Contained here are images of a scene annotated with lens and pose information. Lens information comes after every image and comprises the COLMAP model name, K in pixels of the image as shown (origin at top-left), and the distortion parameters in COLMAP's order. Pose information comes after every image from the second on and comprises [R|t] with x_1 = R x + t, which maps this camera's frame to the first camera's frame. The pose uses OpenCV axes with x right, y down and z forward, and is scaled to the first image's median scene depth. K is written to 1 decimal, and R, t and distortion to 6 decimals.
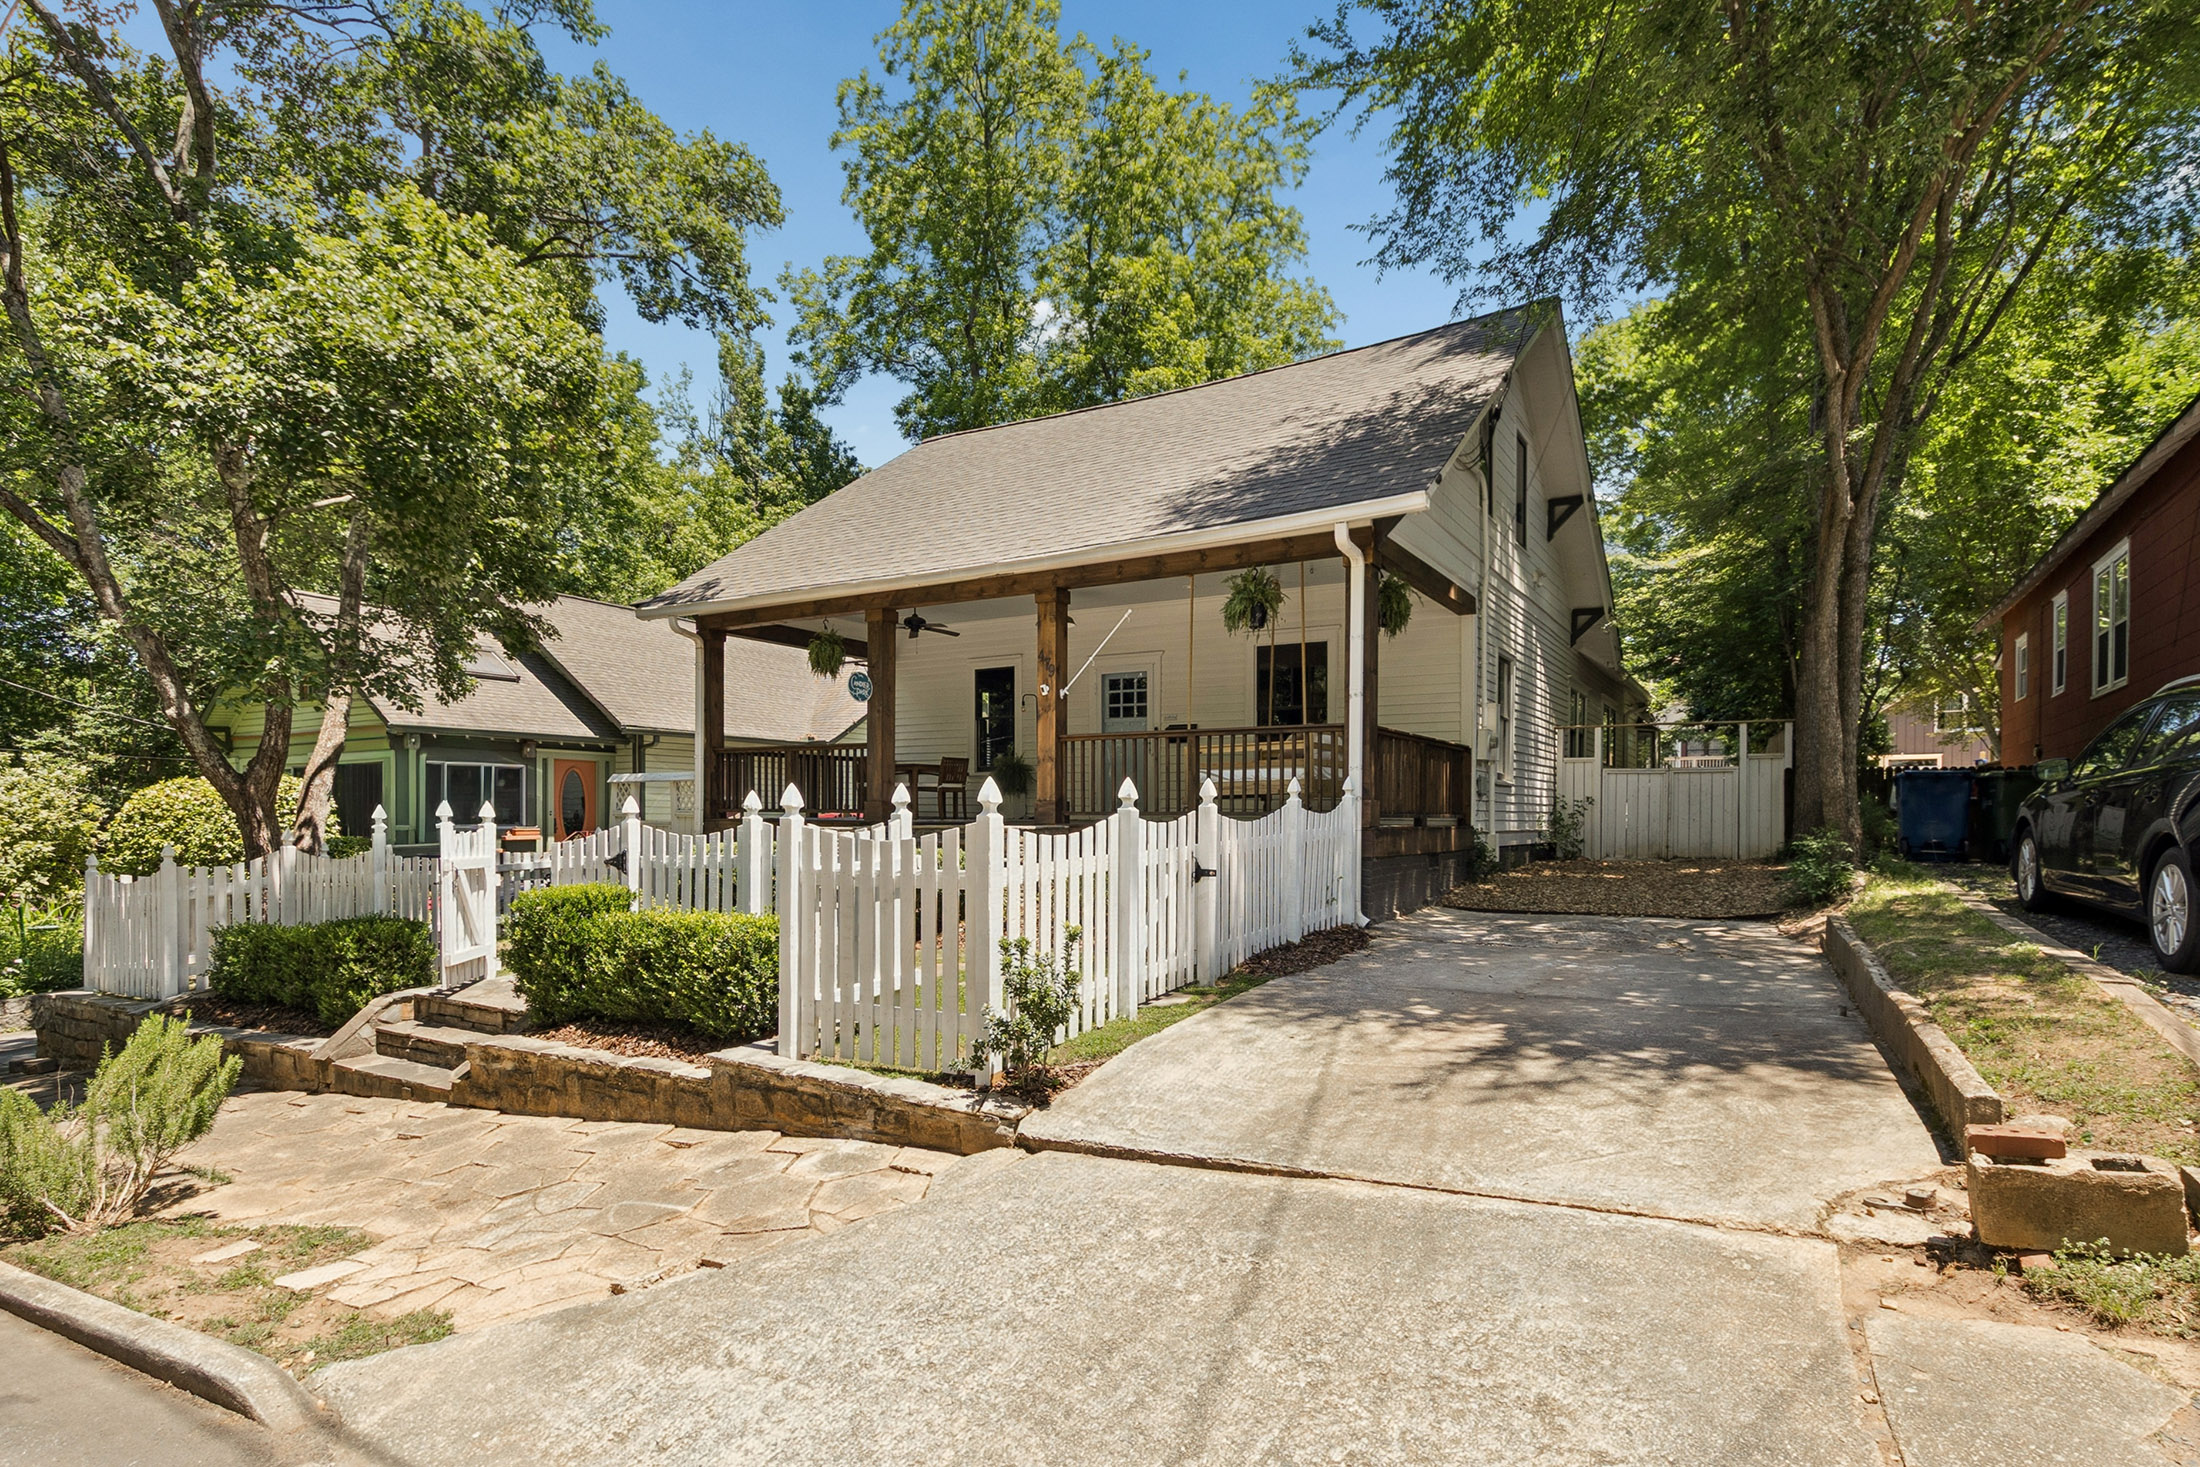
lens RADIAL K [[1048.6, 0, 1100.0], [0, 1048.6, 733.5], [0, 0, 1]] dist [0.030944, -0.017266]
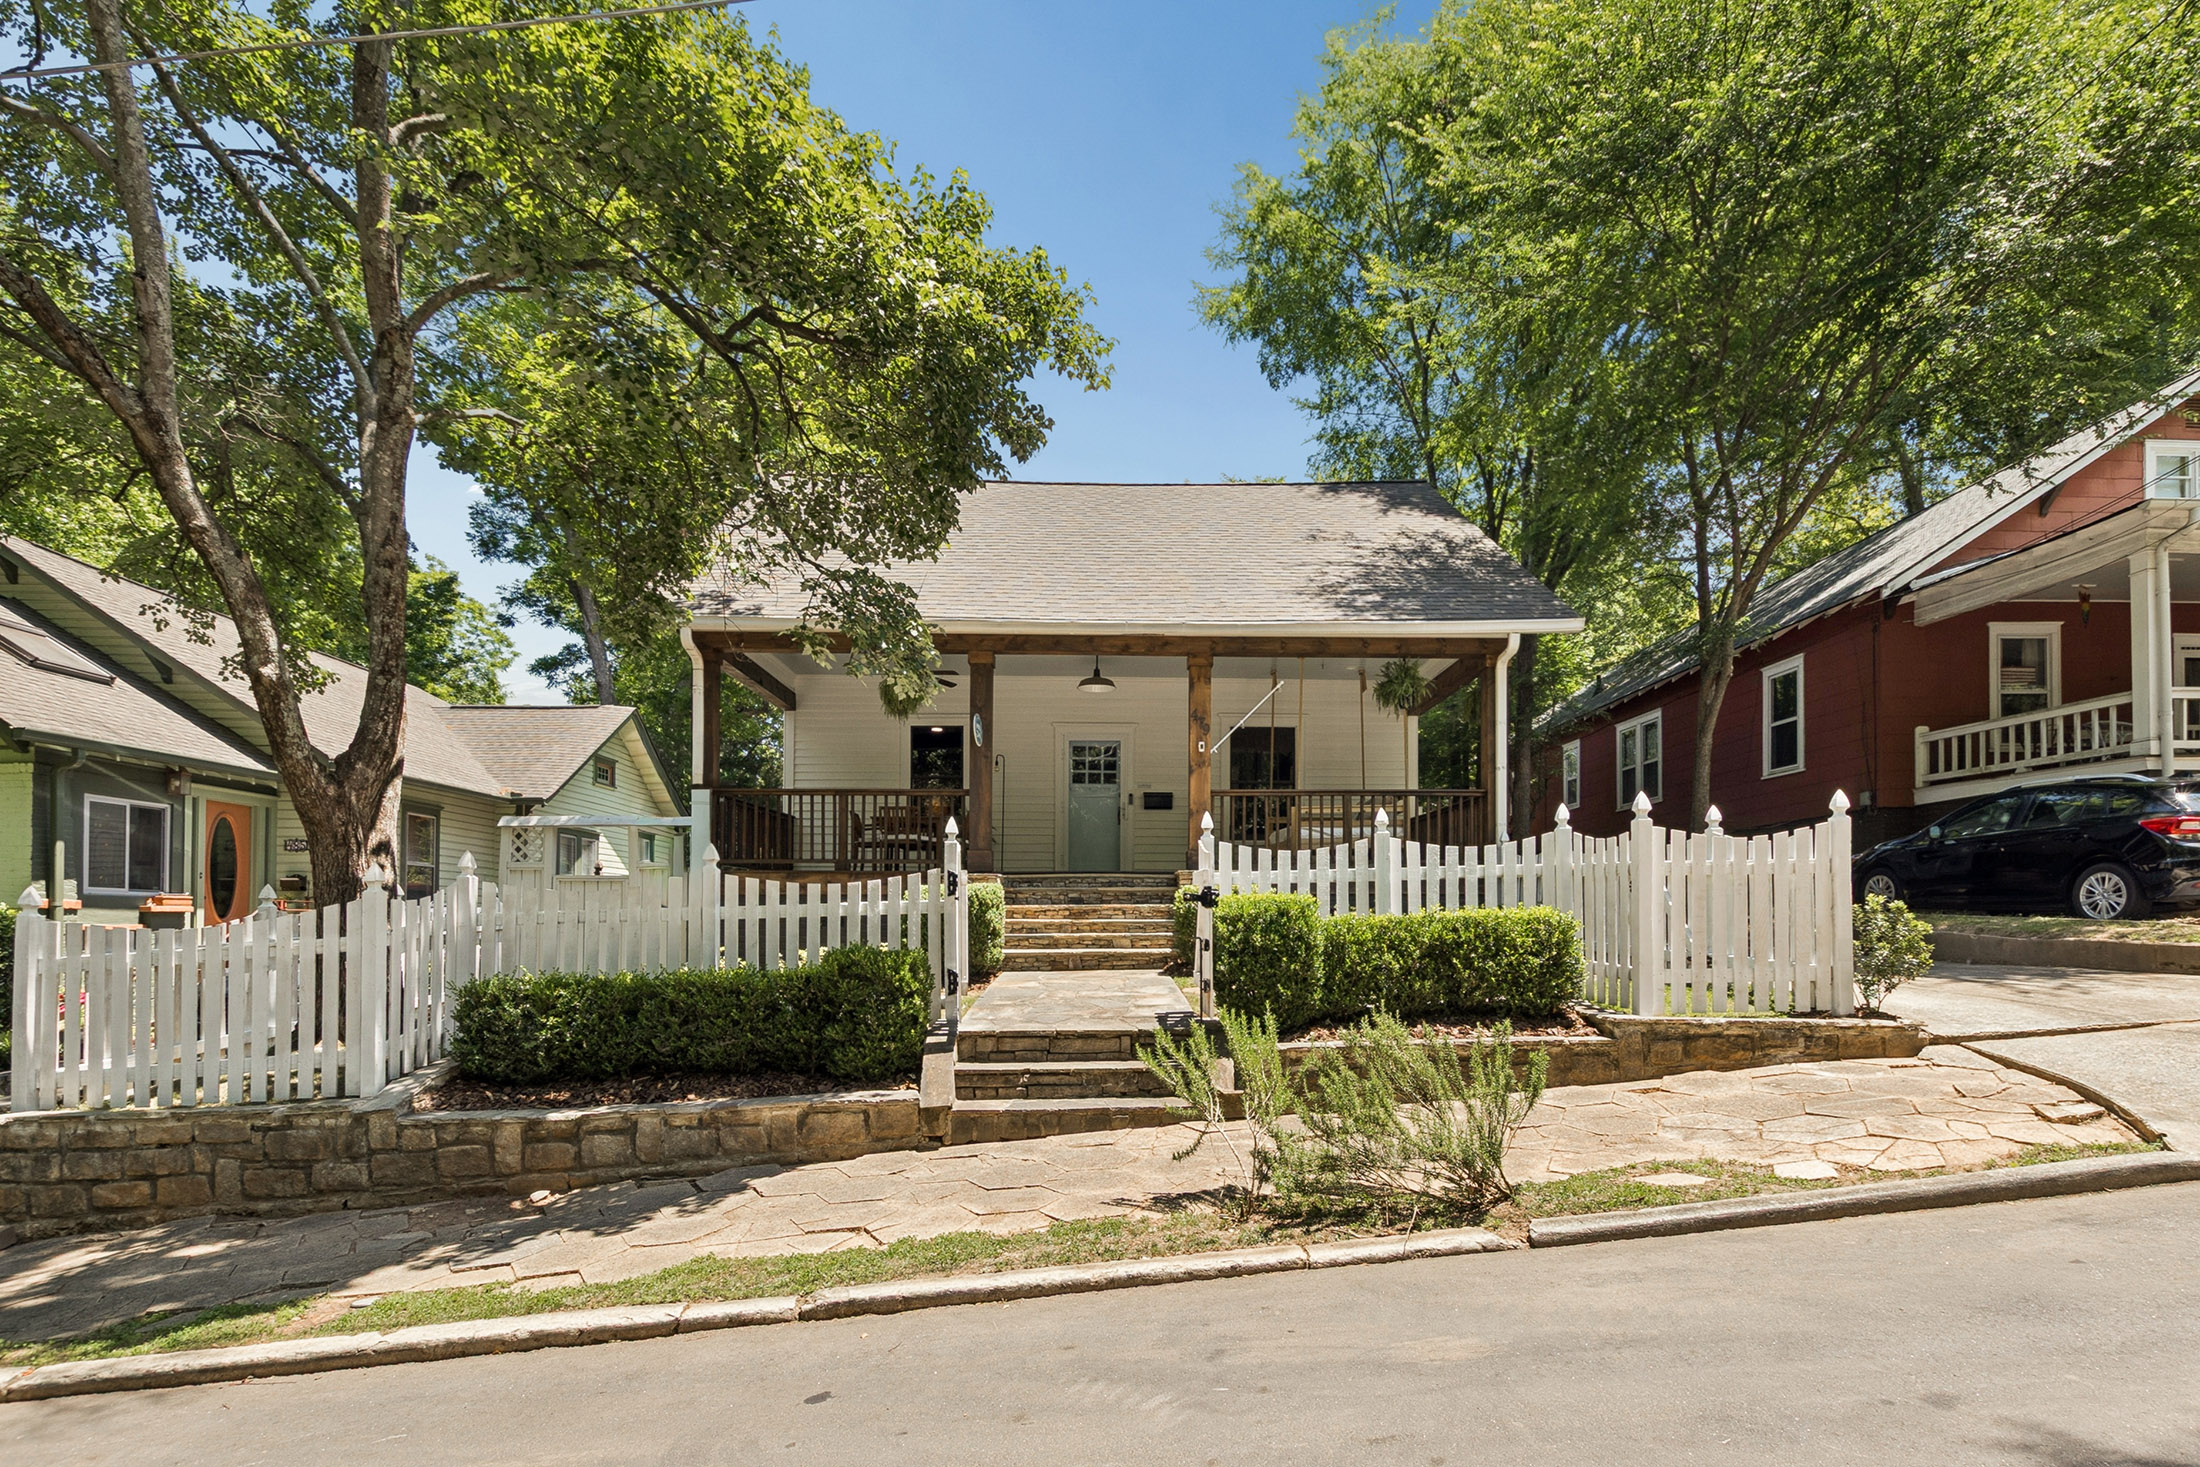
lens RADIAL K [[1048.6, 0, 1100.0], [0, 1048.6, 733.5], [0, 0, 1]] dist [0.030944, -0.017266]
pose [[0.845441, 0.088138, 0.526746, -0.699562], [-0.035230, 0.993344, -0.109667, 0.066902], [-0.532905, 0.074159, 0.842919, 0.142037]]
